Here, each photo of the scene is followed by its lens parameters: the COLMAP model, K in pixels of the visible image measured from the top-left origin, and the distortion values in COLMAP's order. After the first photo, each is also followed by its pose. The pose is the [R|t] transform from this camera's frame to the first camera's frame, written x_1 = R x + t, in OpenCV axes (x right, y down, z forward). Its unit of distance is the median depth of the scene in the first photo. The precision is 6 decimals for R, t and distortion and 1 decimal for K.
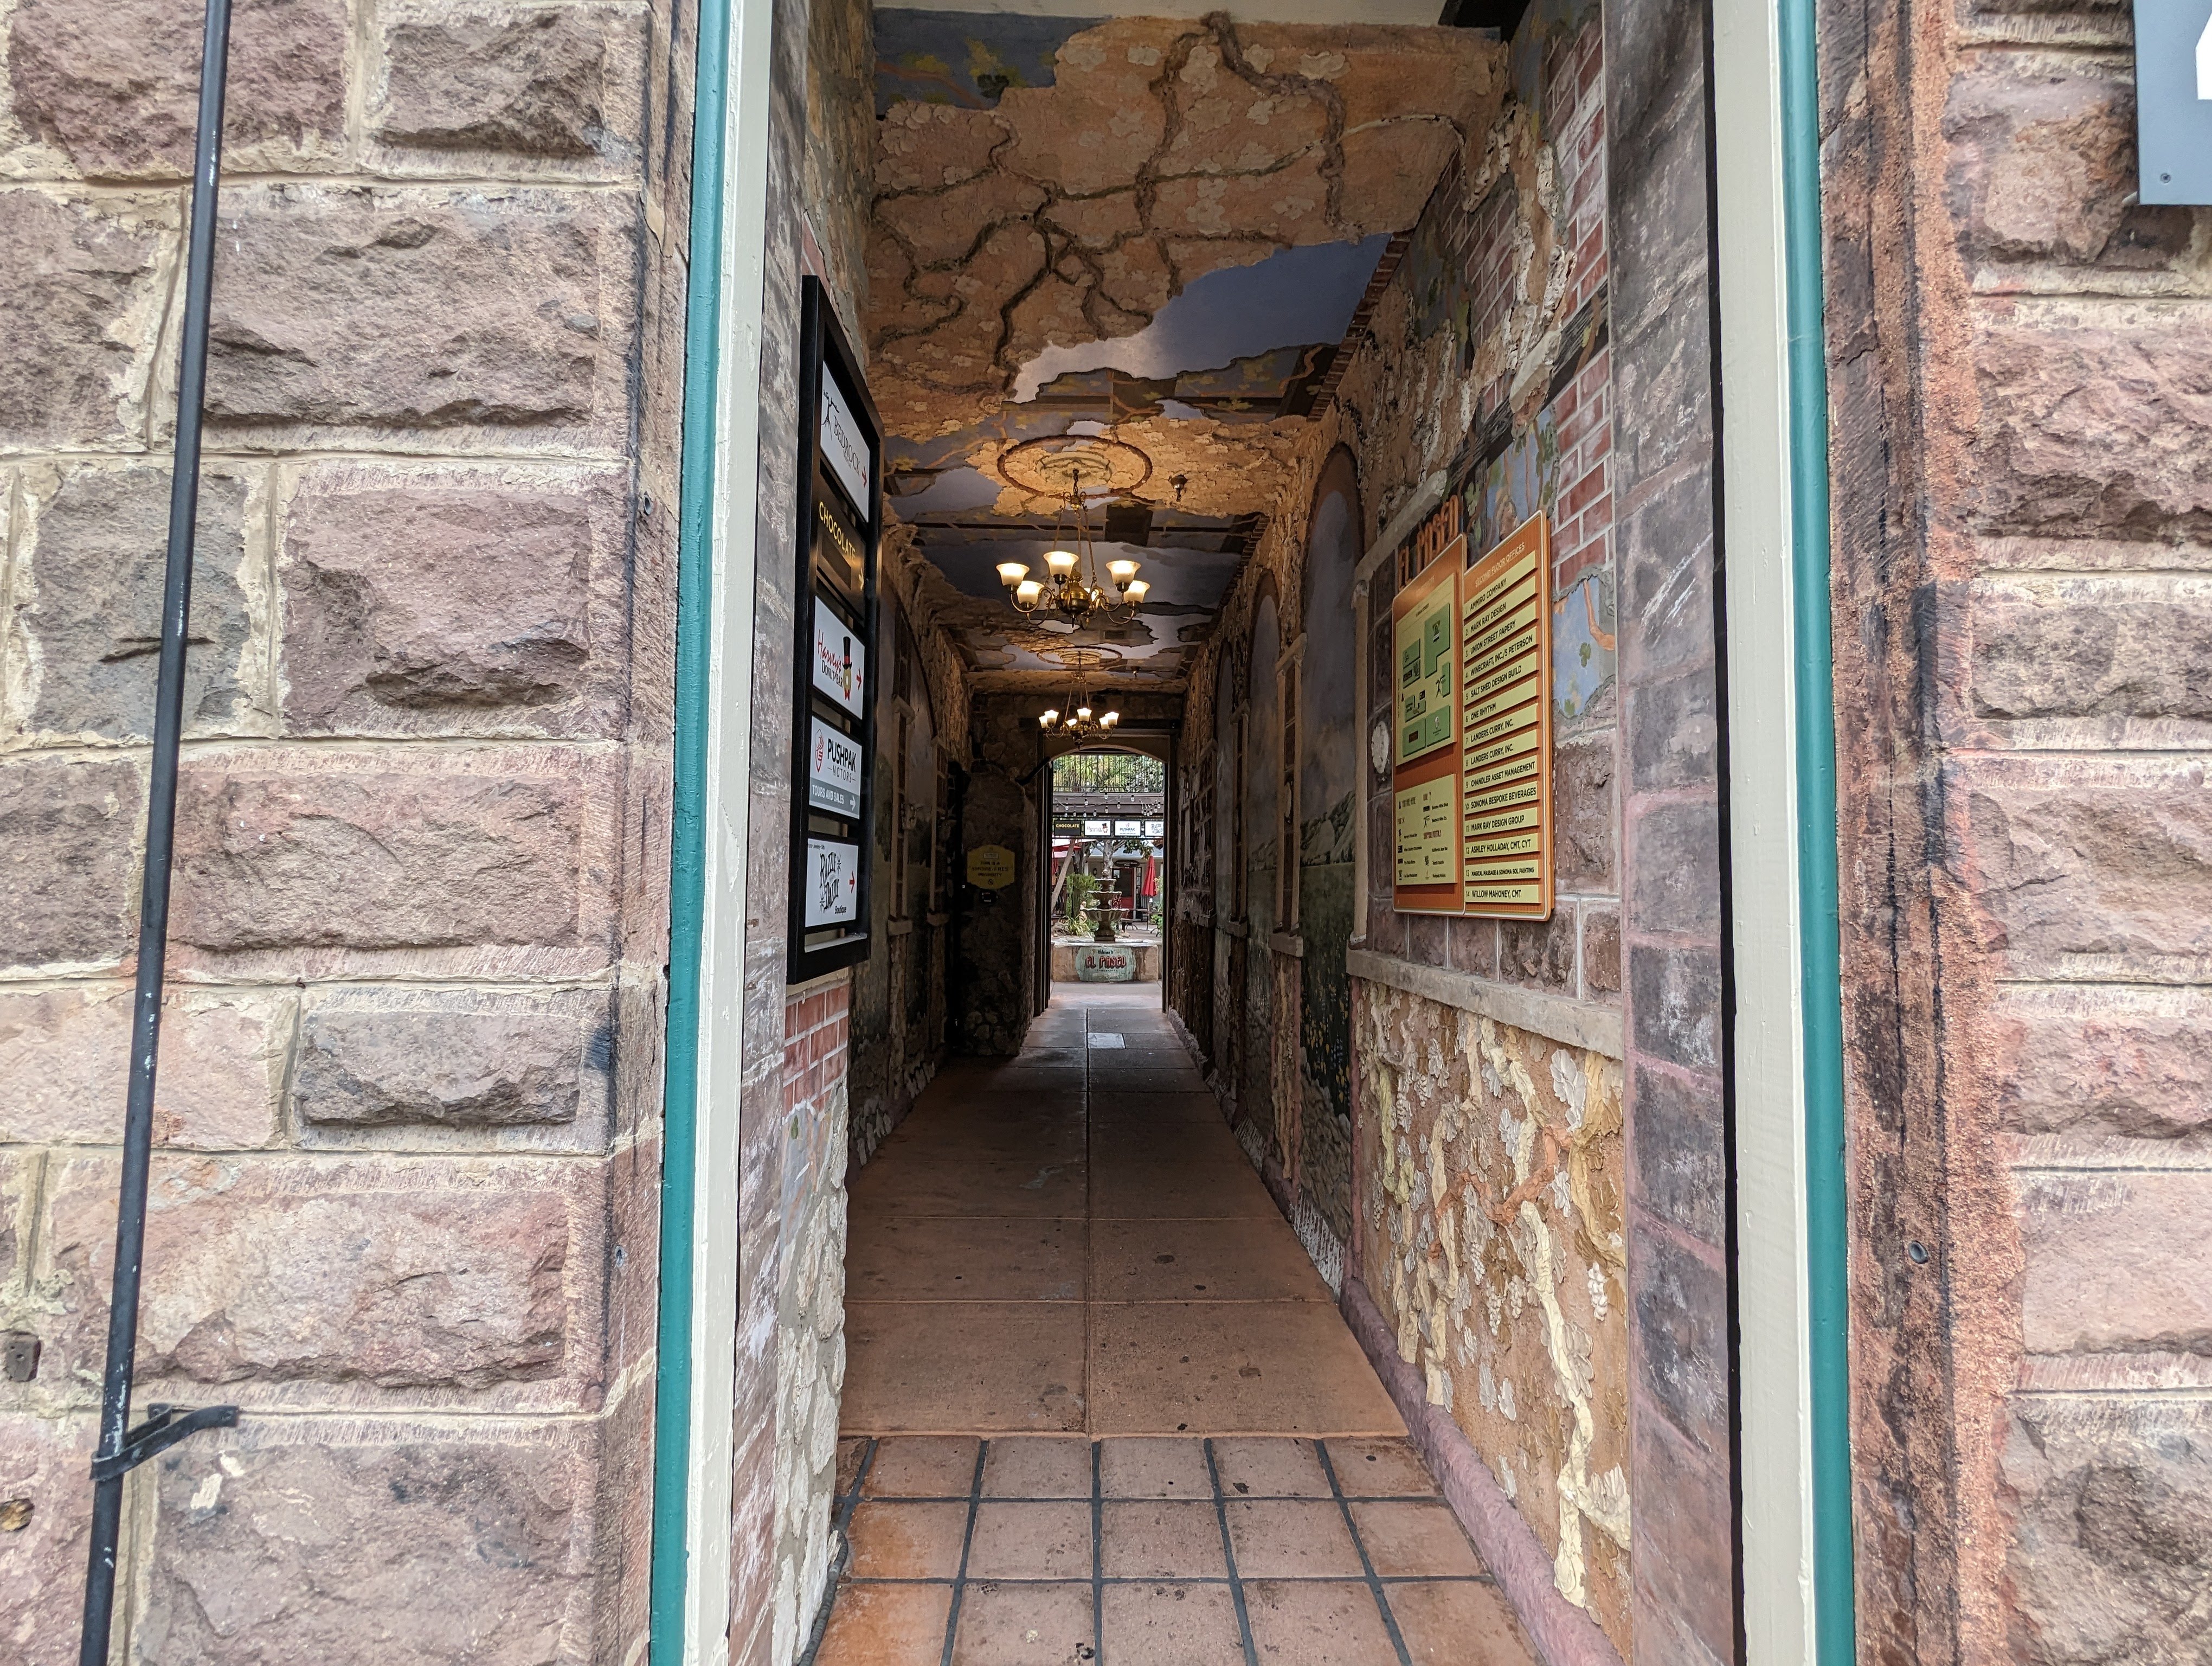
lens RADIAL K [[1031.3, 0, 1106.1], [0, 1031.3, 834.0], [0, 0, 1]] dist [-0.000168, -0.000004]
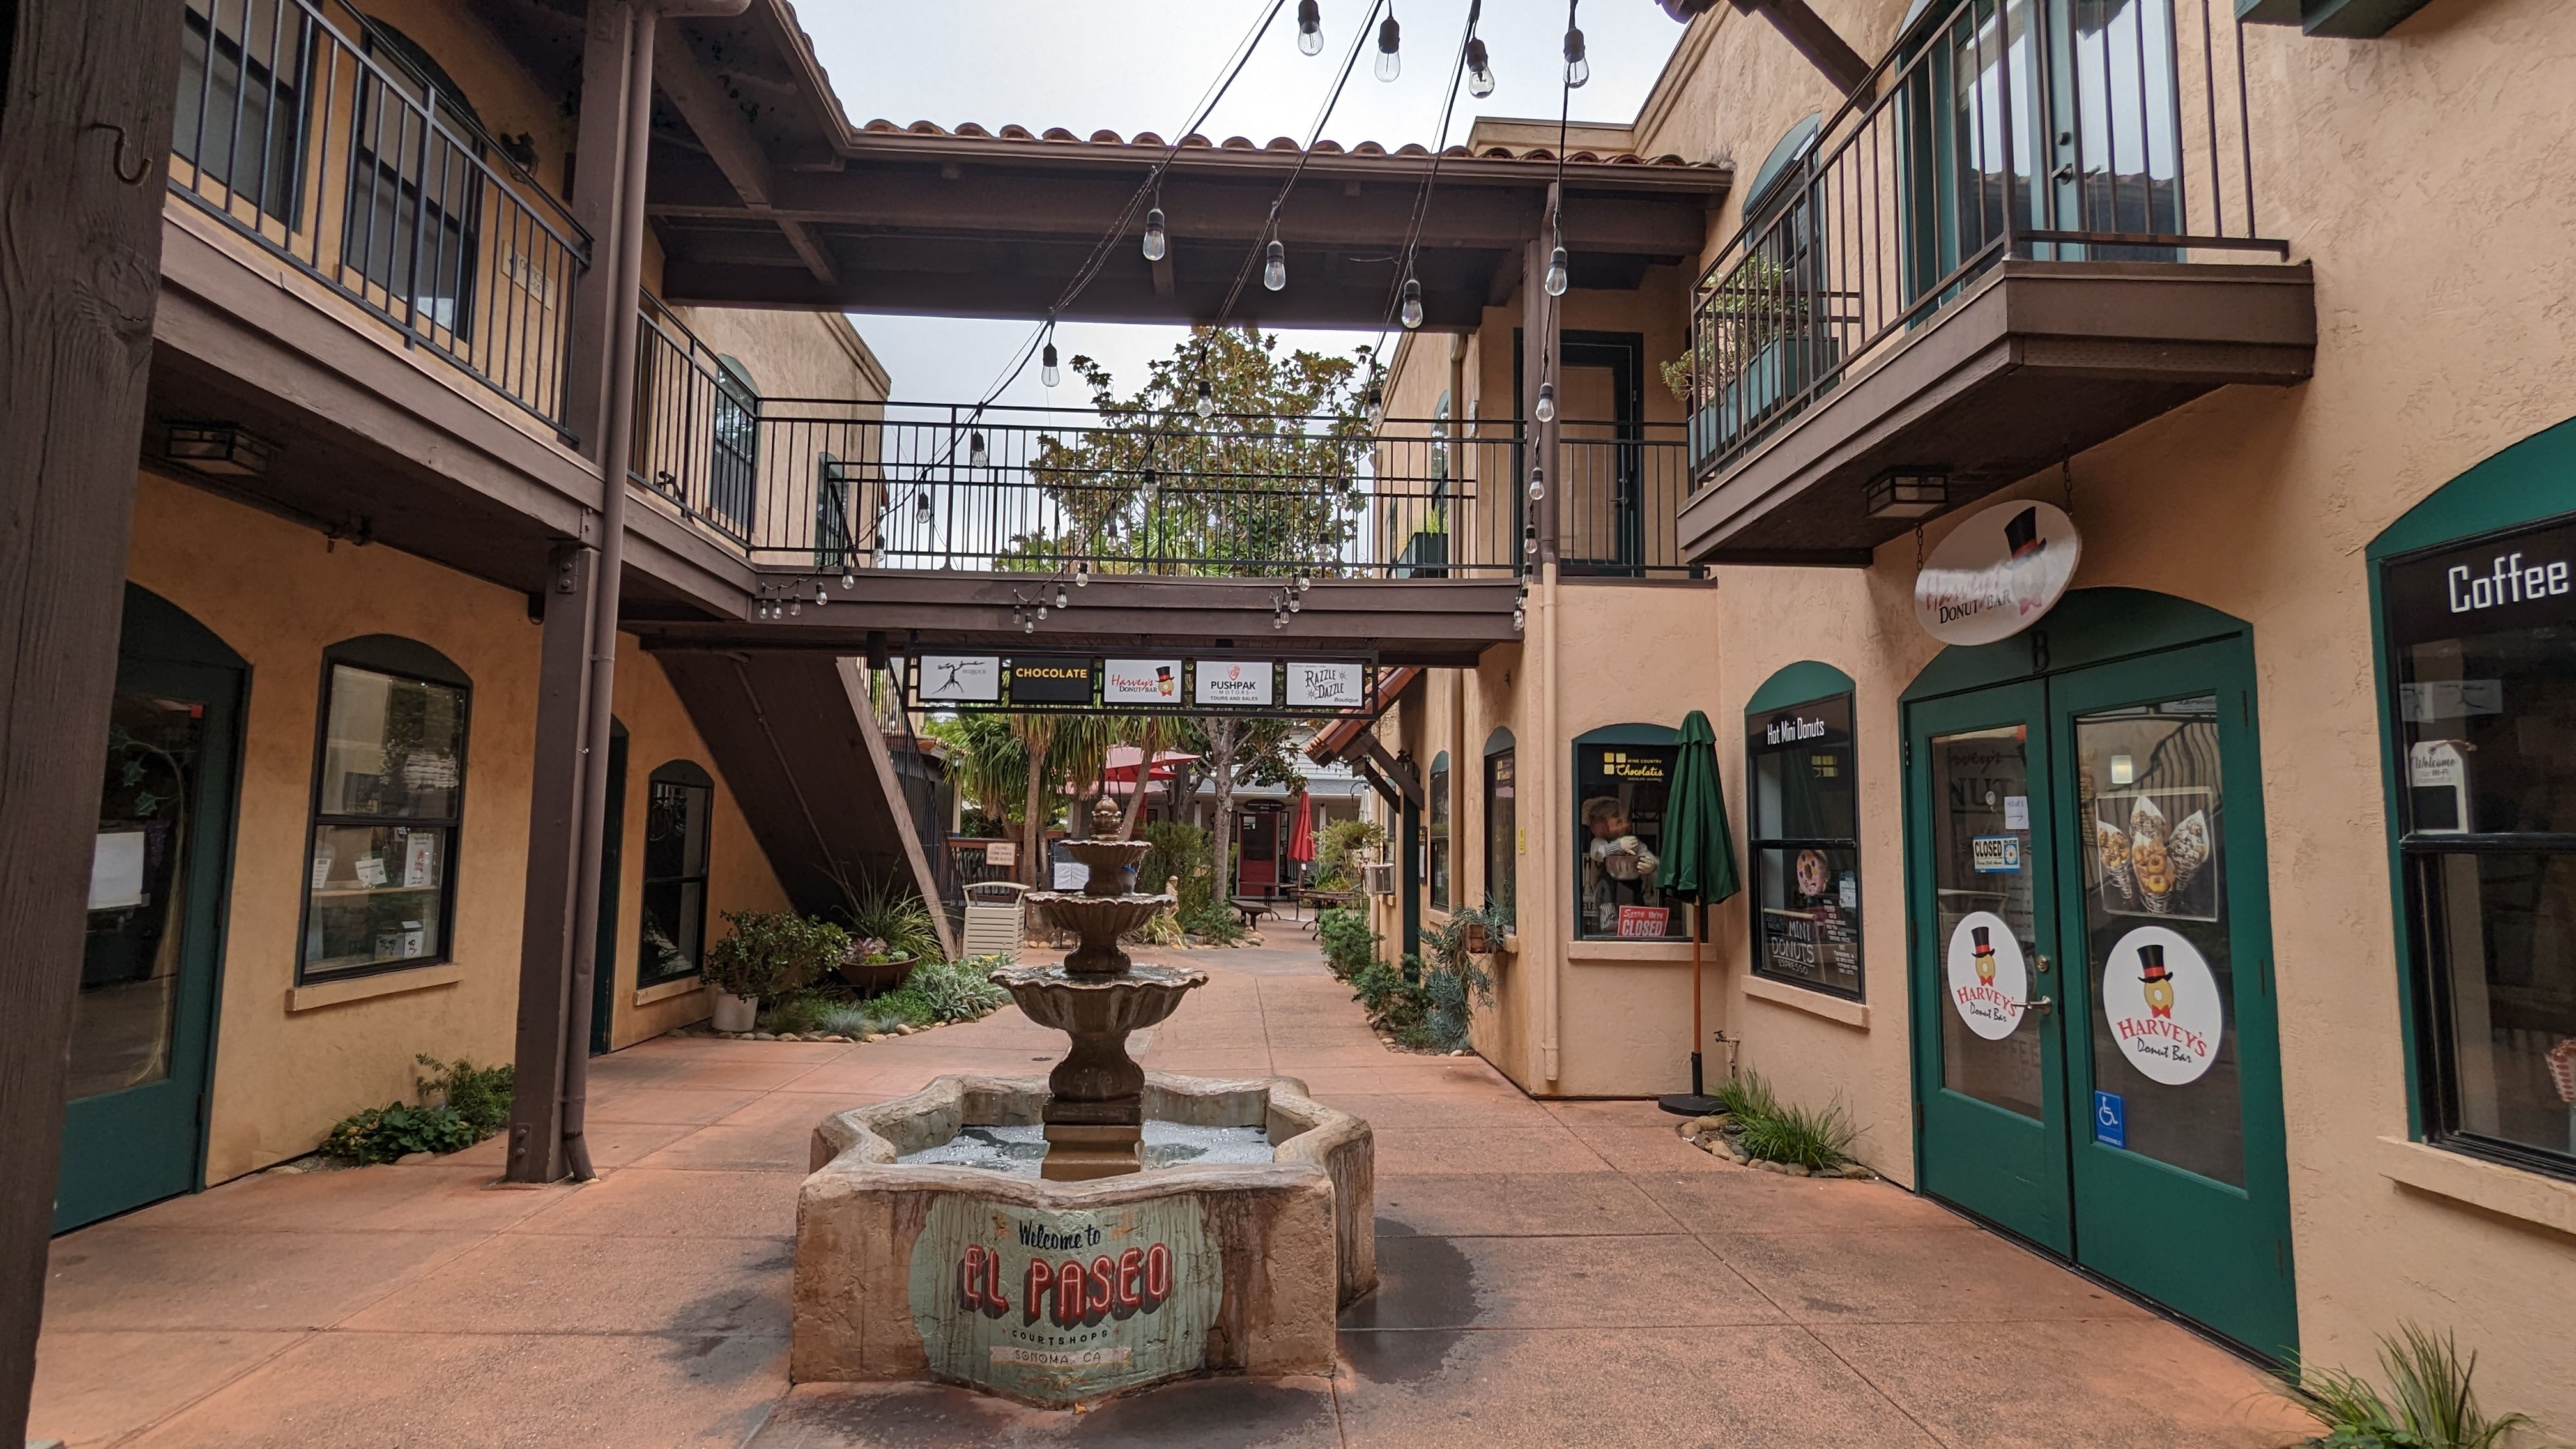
lens RADIAL K [[1232.3, 0, 1288.7], [0, 1232.3, 729.7], [0, 0, 1]] dist [0.000791, 0.000046]
pose [[0.999501, 0.009412, 0.030138, 0.026680], [-0.008239, 0.999213, -0.038802, 0.024367], [-0.030479, 0.038534, 0.998792, 0.610332]]
